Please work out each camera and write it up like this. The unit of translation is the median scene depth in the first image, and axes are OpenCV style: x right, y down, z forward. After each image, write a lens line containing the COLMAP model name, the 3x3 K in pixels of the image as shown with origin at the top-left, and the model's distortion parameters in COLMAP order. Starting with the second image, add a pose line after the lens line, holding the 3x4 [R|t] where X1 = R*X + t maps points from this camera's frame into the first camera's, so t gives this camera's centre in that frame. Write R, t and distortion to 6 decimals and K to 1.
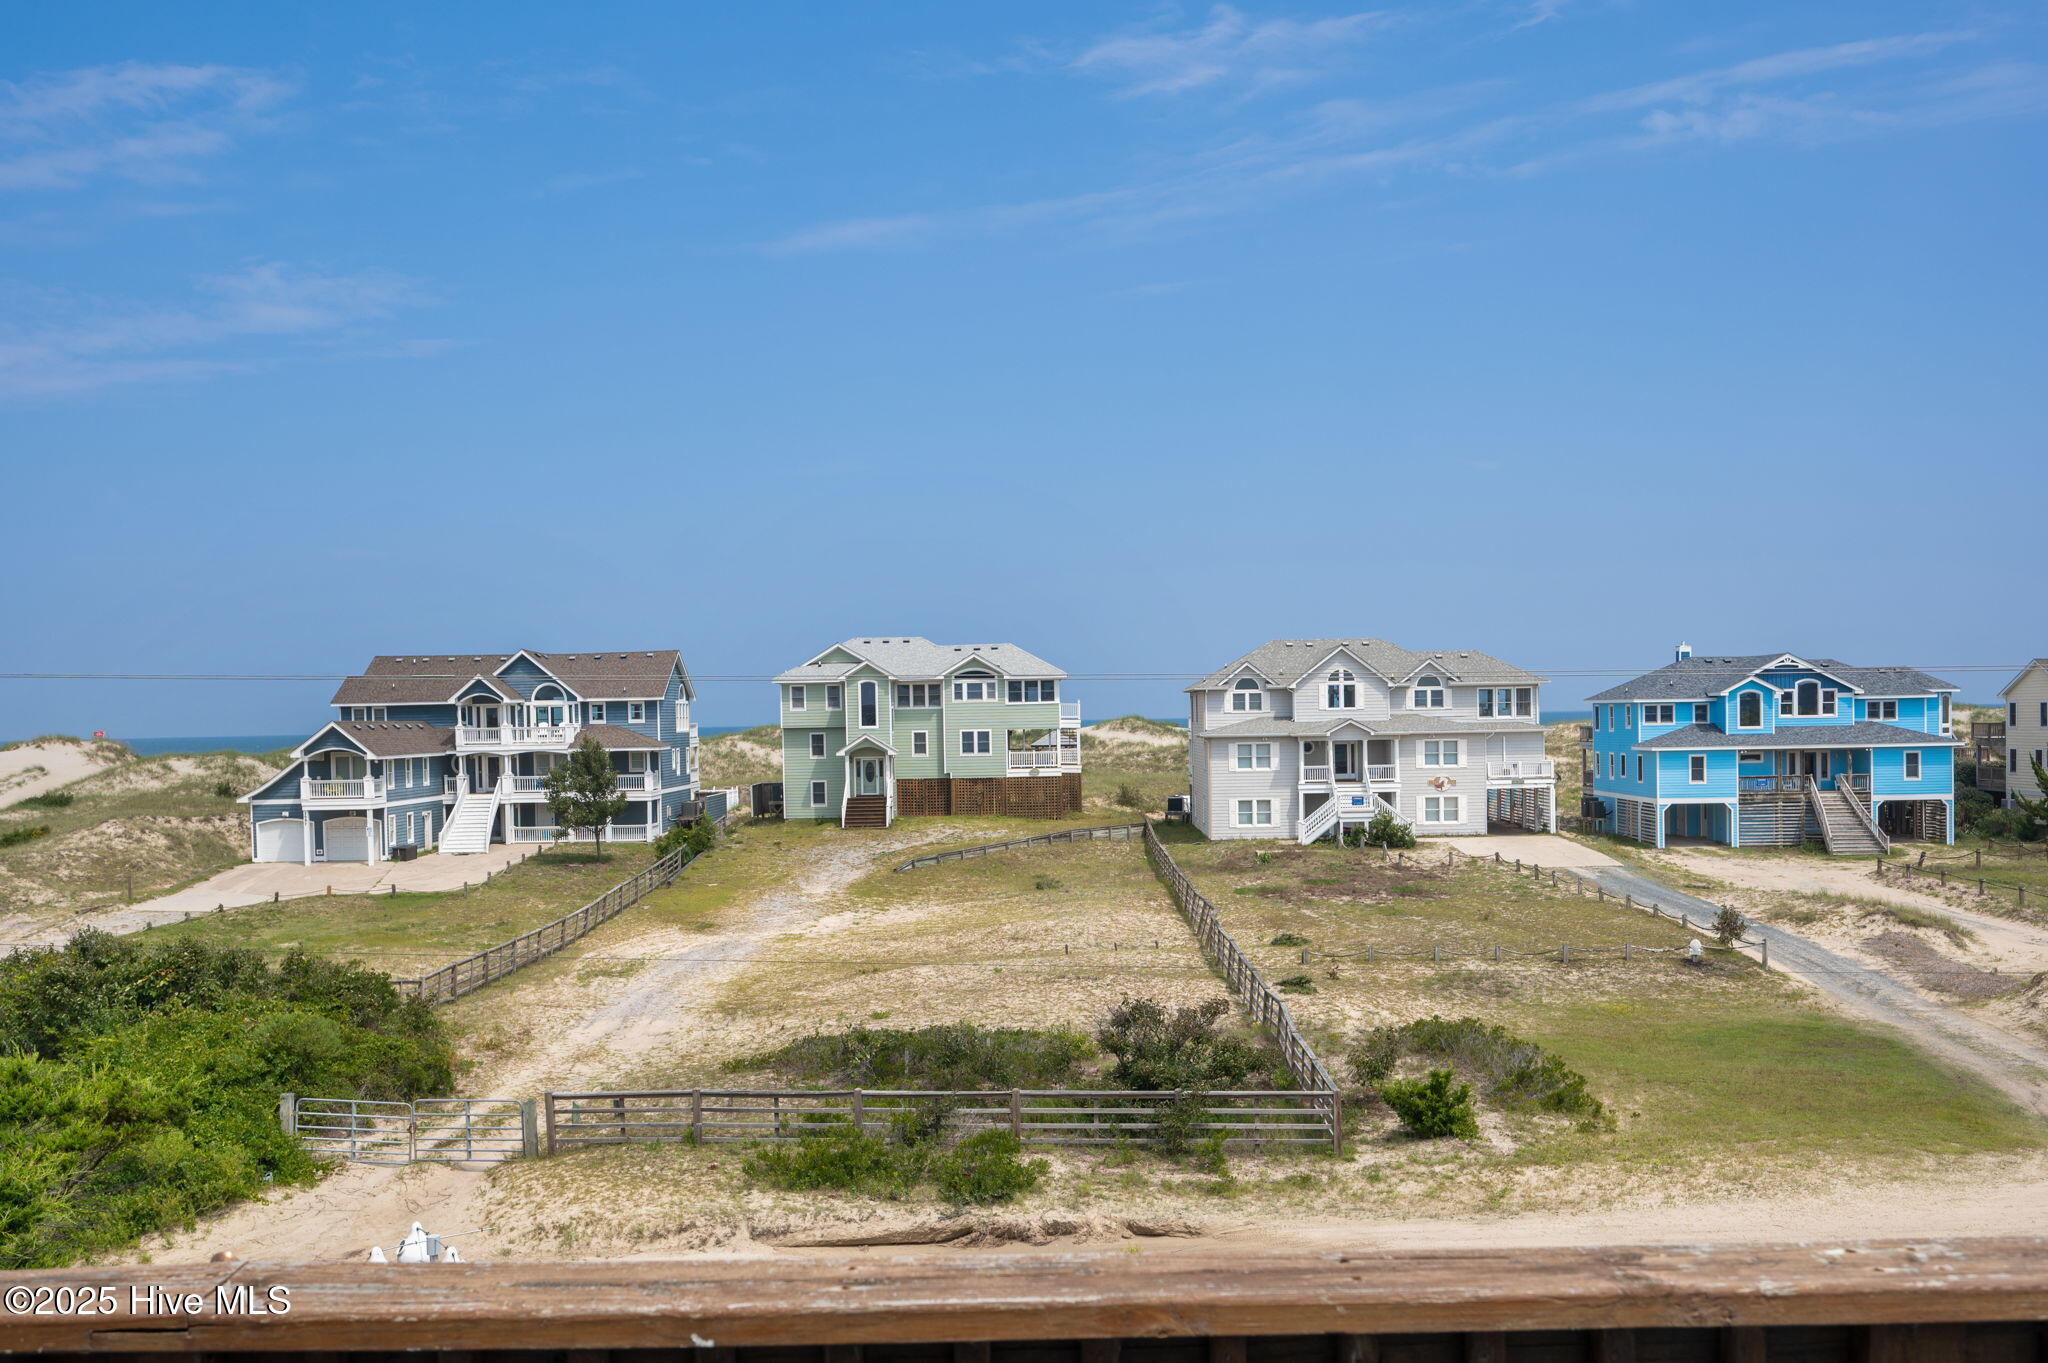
lens RADIAL K [[1800.8, 0, 985.2], [0, 1800.8, 769.1], [0, 0, 1]] dist [-0.012682, 0.012538]
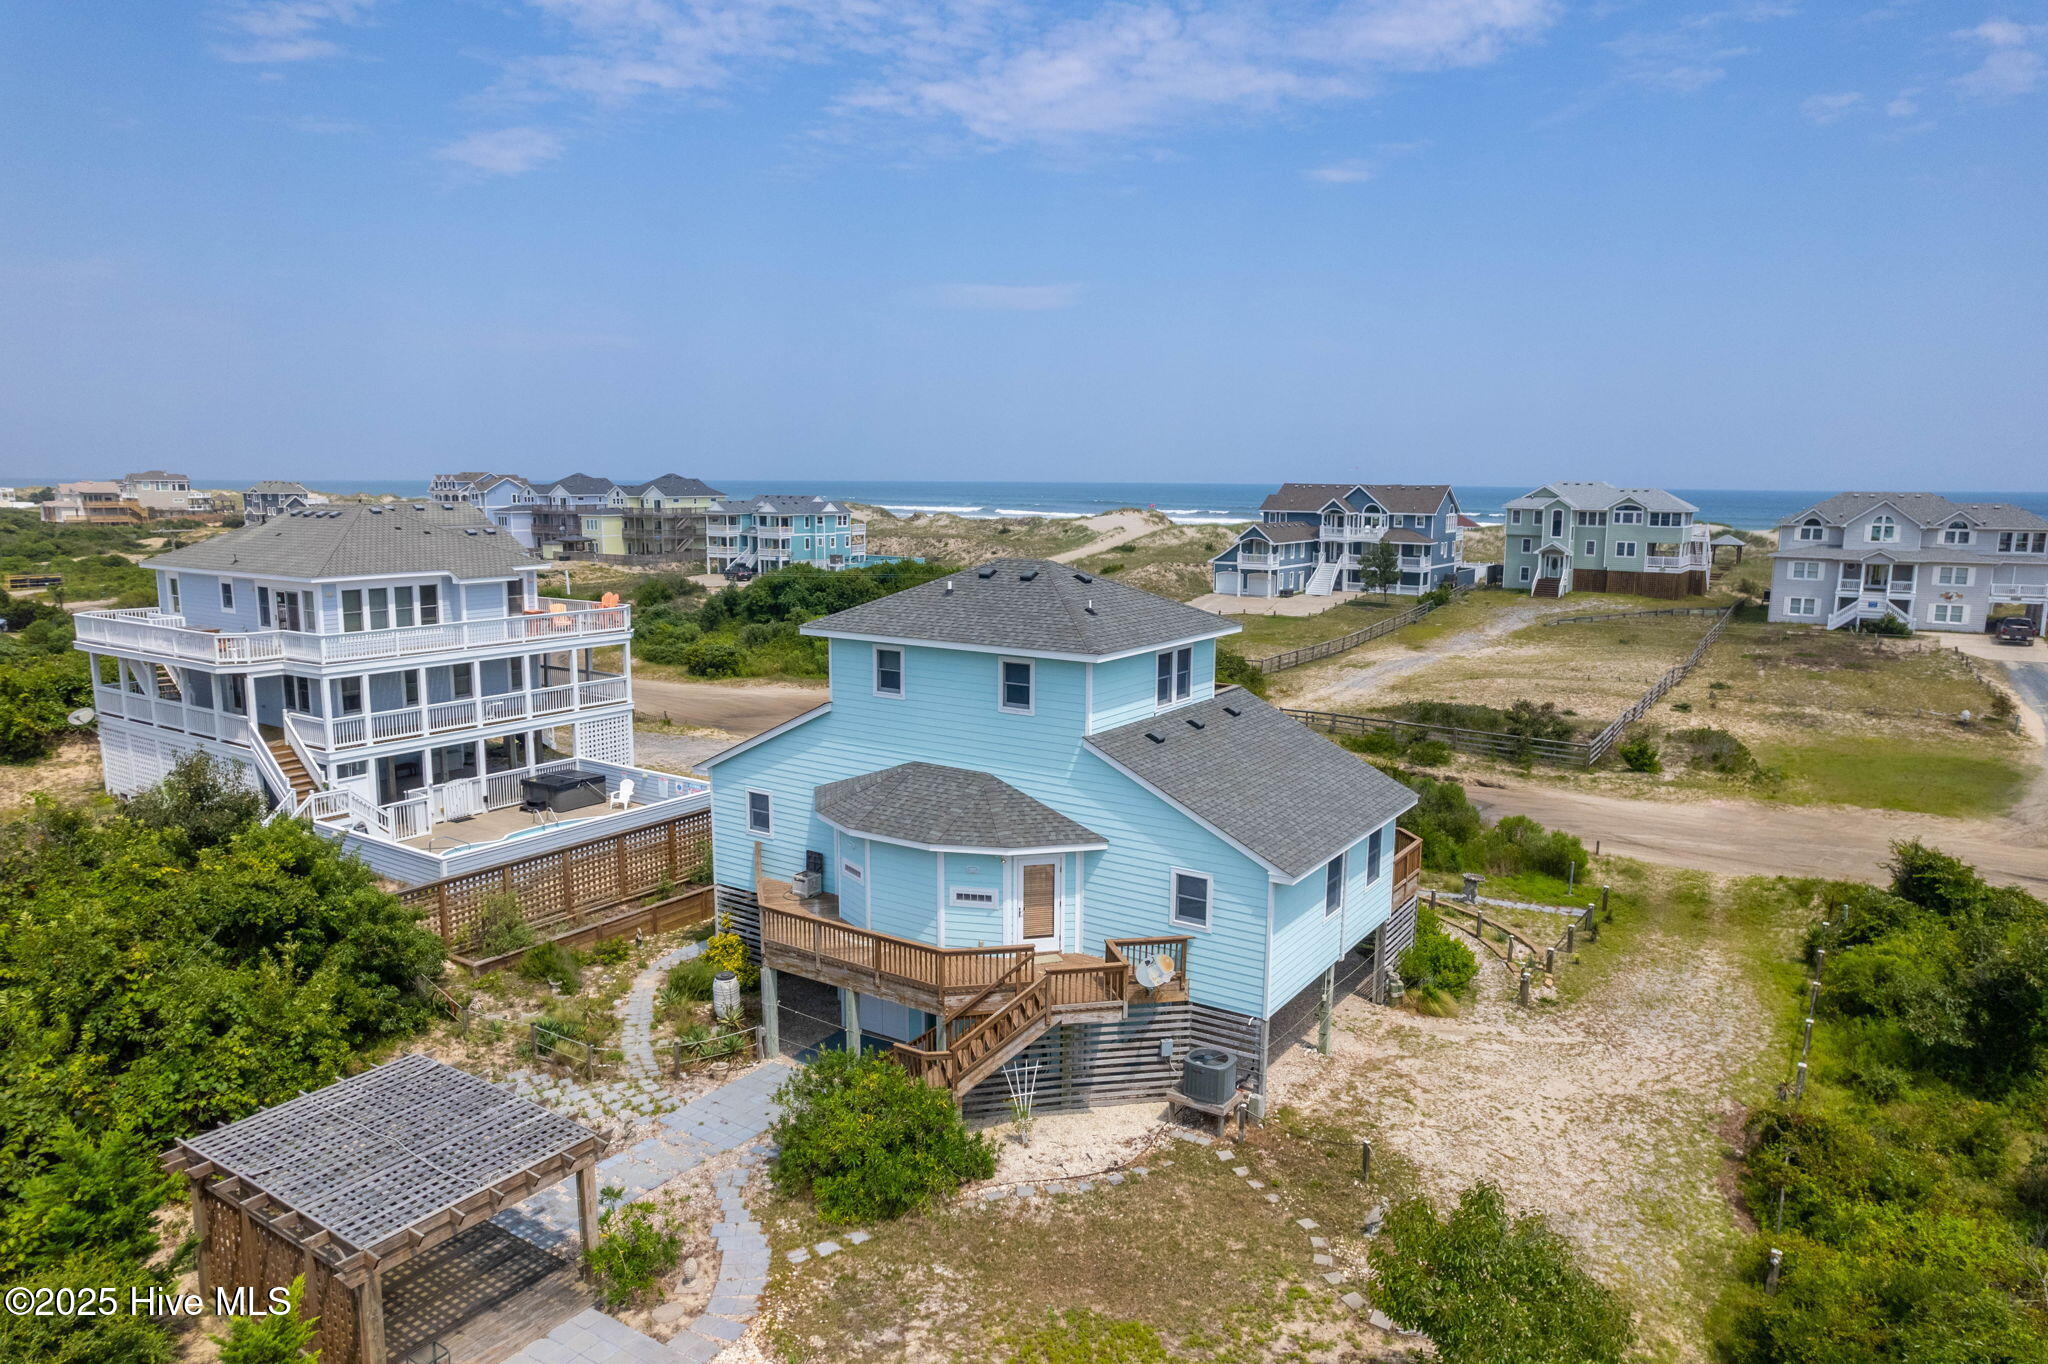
lens RADIAL K [[1286.3, 0, 1027.6], [0, 1286.3, 672.9], [0, 0, 1]] dist [-0.029552, 0.043332]
pose [[0.847754, 0.103769, -0.520139, 0.160078], [-0.037378, 0.989925, 0.136572, -0.044745], [0.529071, -0.096338, 0.843091, -0.303470]]
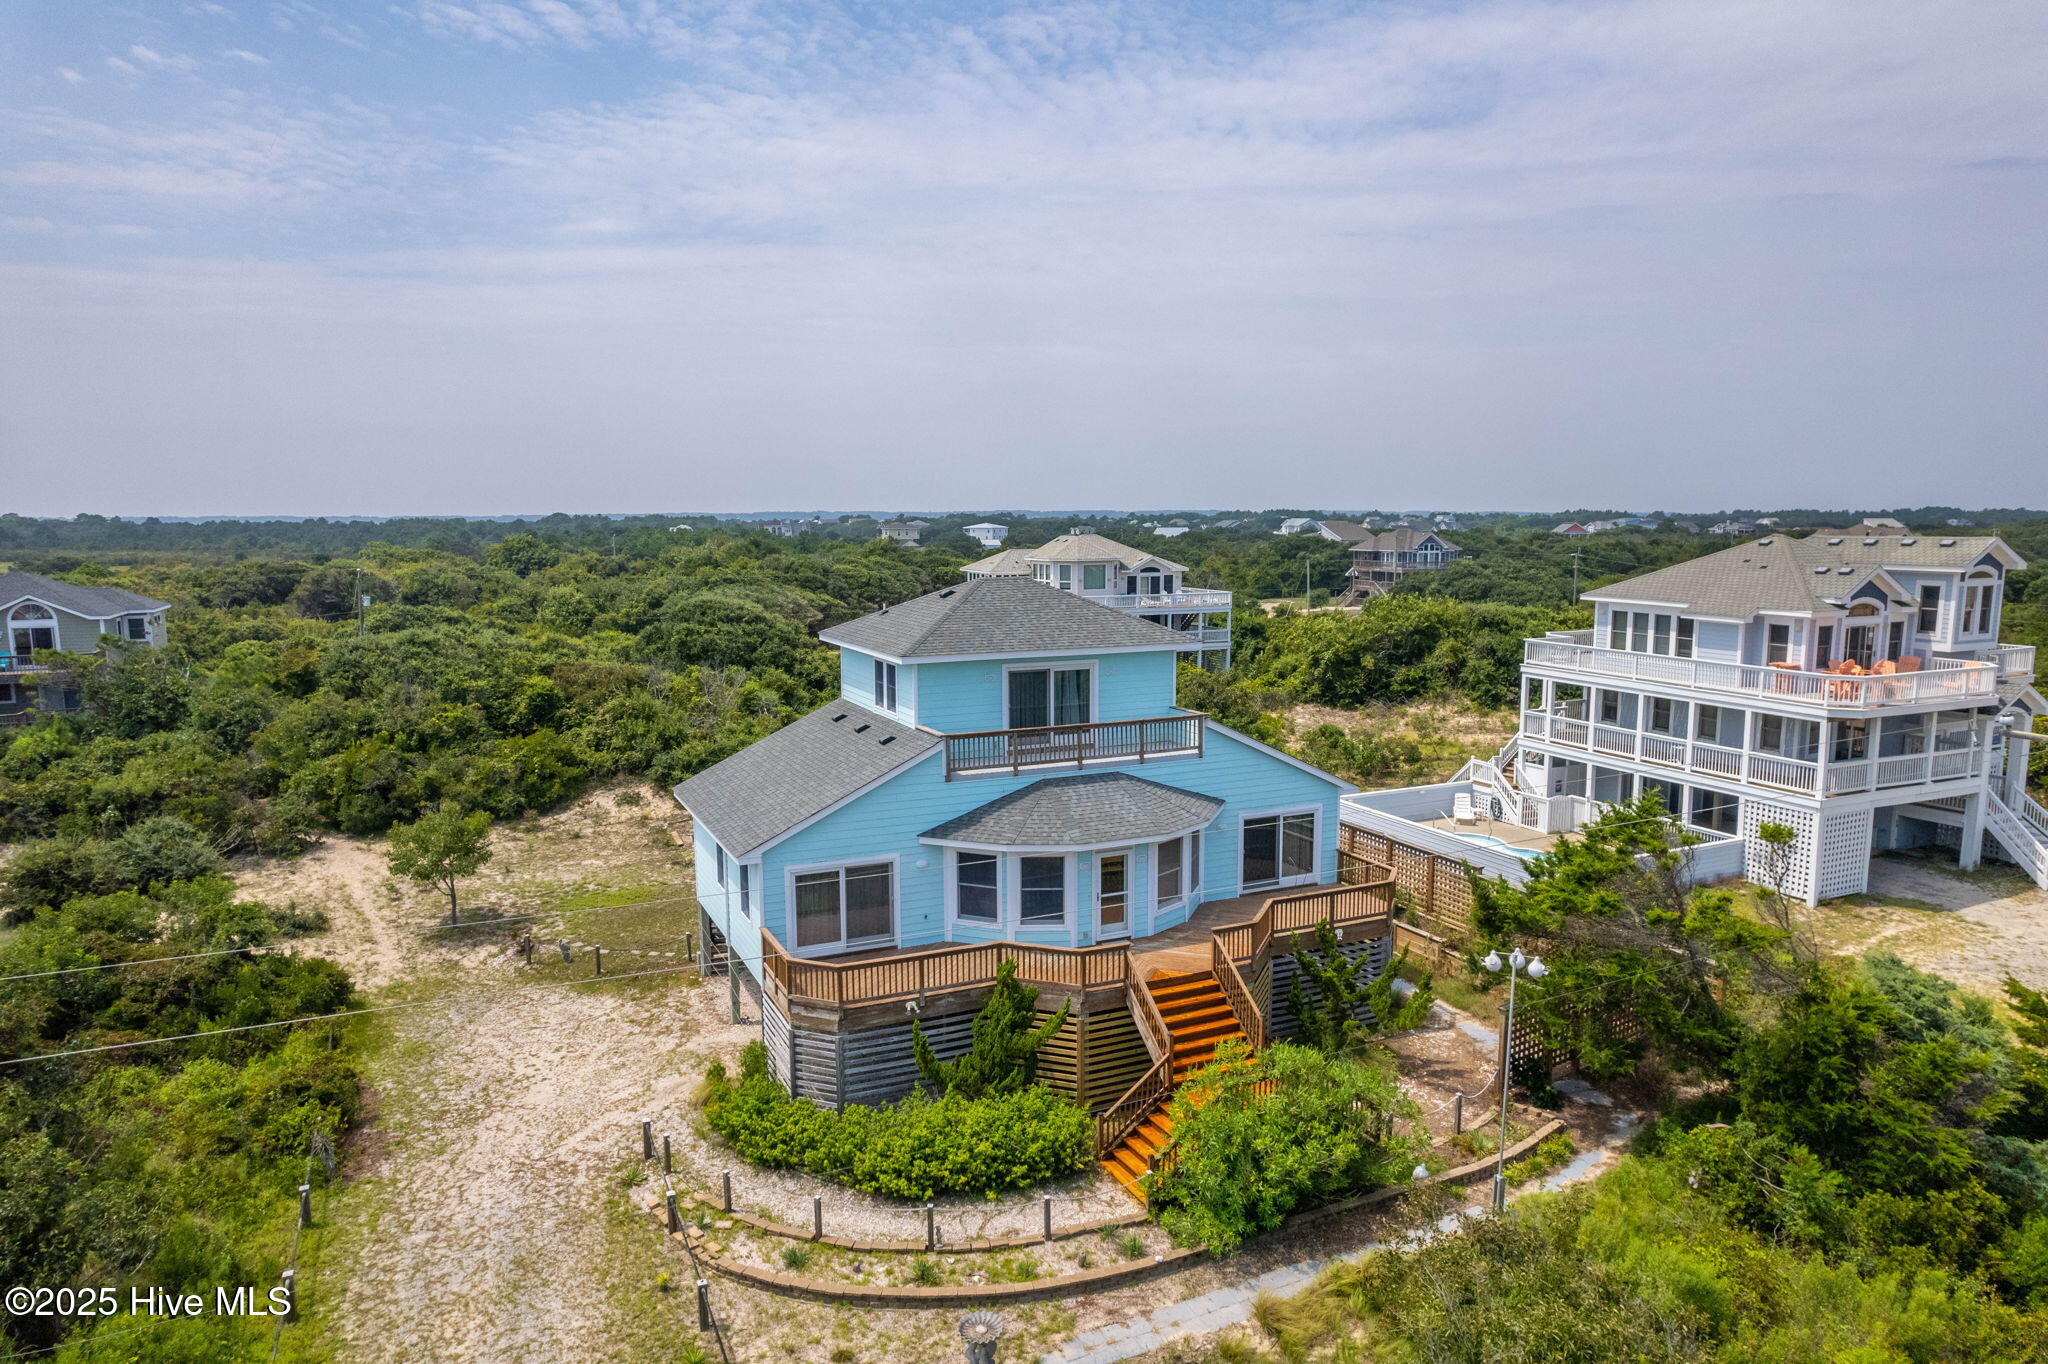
lens RADIAL K [[1286.3, 0, 1020.0], [0, 1286.3, 678.2], [0, 0, 1]] dist [-0.029552, 0.043332]
pose [[-0.891360, 0.077883, -0.446556, 0.146892], [0.007522, 0.987535, 0.157219, -0.057242], [0.453234, 0.136779, -0.880835, 0.302143]]
